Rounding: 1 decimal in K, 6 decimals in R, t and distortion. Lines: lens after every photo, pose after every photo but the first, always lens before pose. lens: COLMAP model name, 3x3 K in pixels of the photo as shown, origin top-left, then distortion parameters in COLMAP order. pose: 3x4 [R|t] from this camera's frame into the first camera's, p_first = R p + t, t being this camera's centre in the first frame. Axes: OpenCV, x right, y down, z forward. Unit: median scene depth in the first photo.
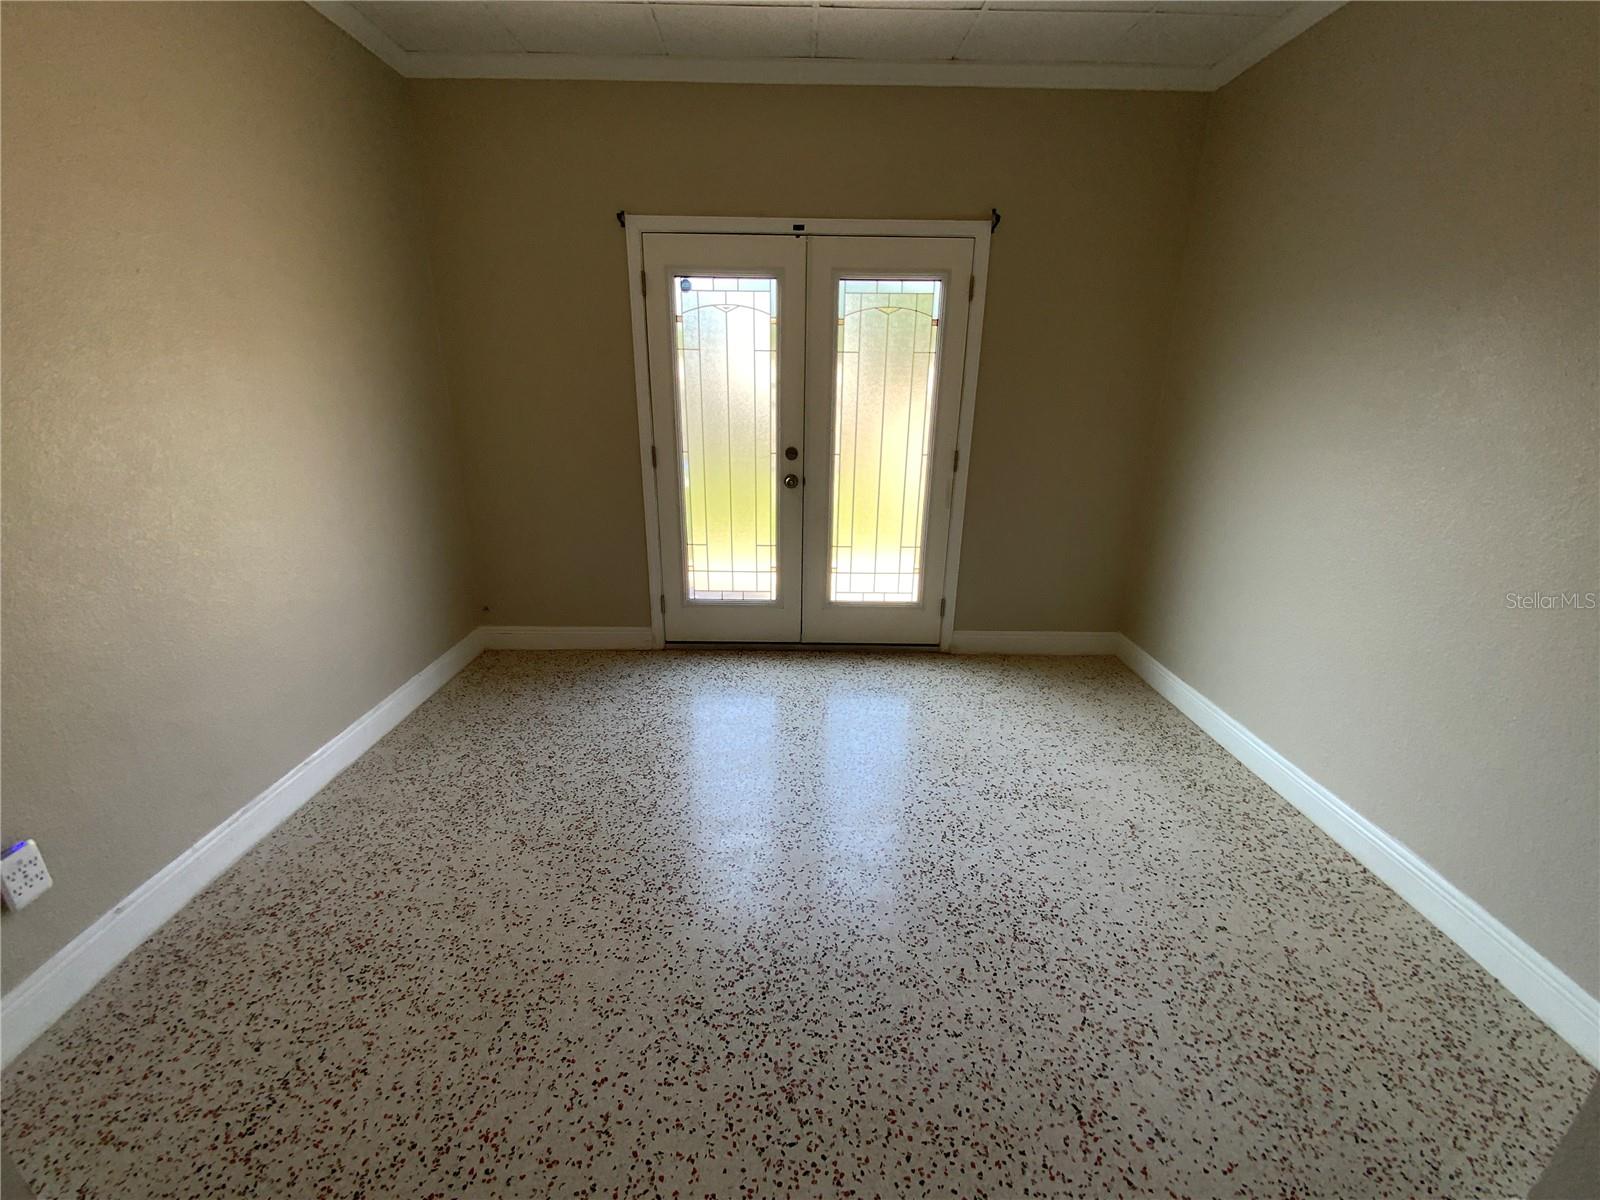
lens RADIAL K [[651.2, 0, 803.7], [0, 651.2, 600.0], [0, 0, 1]] dist [0.006827, -0.002067]
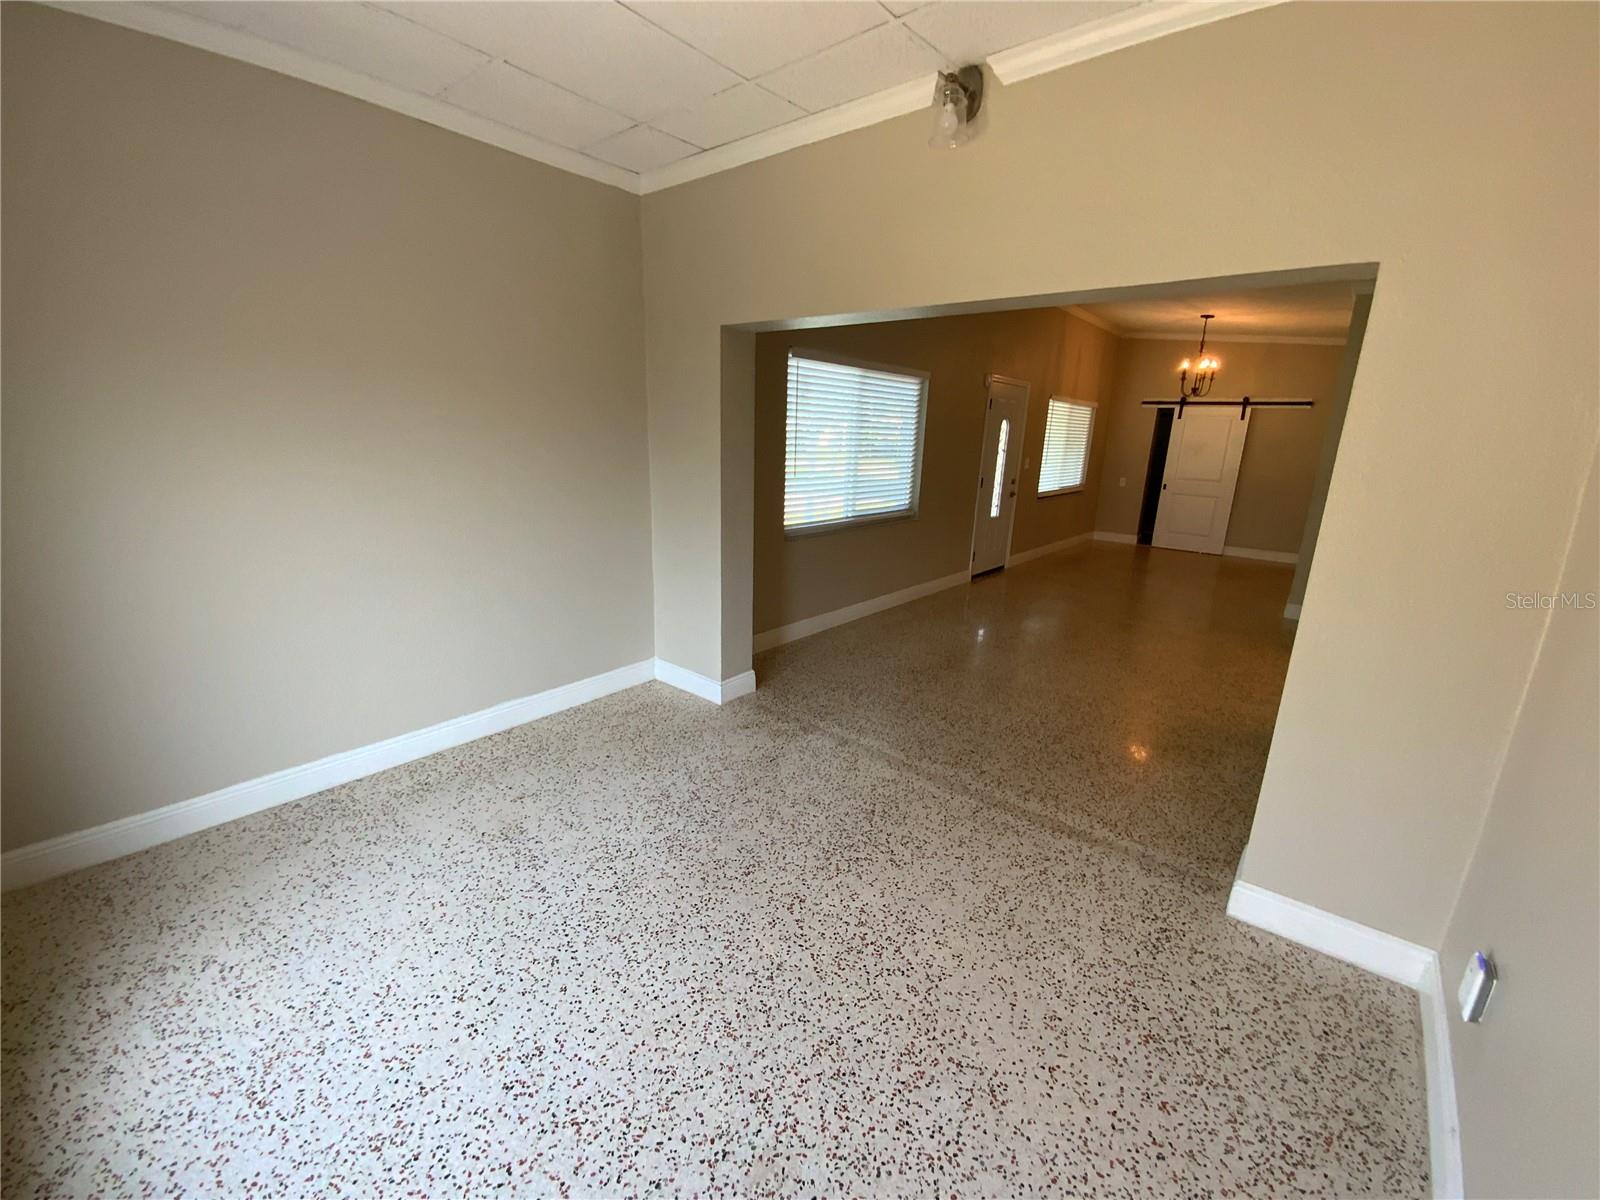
lens RADIAL K [[651.2, 0, 805.0], [0, 651.2, 605.8], [0, 0, 1]] dist [0.006827, -0.002067]
pose [[-0.766334, -0.204247, 0.609110, -0.642219], [0.159643, 0.857835, 0.488501, -0.528561], [-0.622291, 0.471595, -0.624782, 1.415903]]
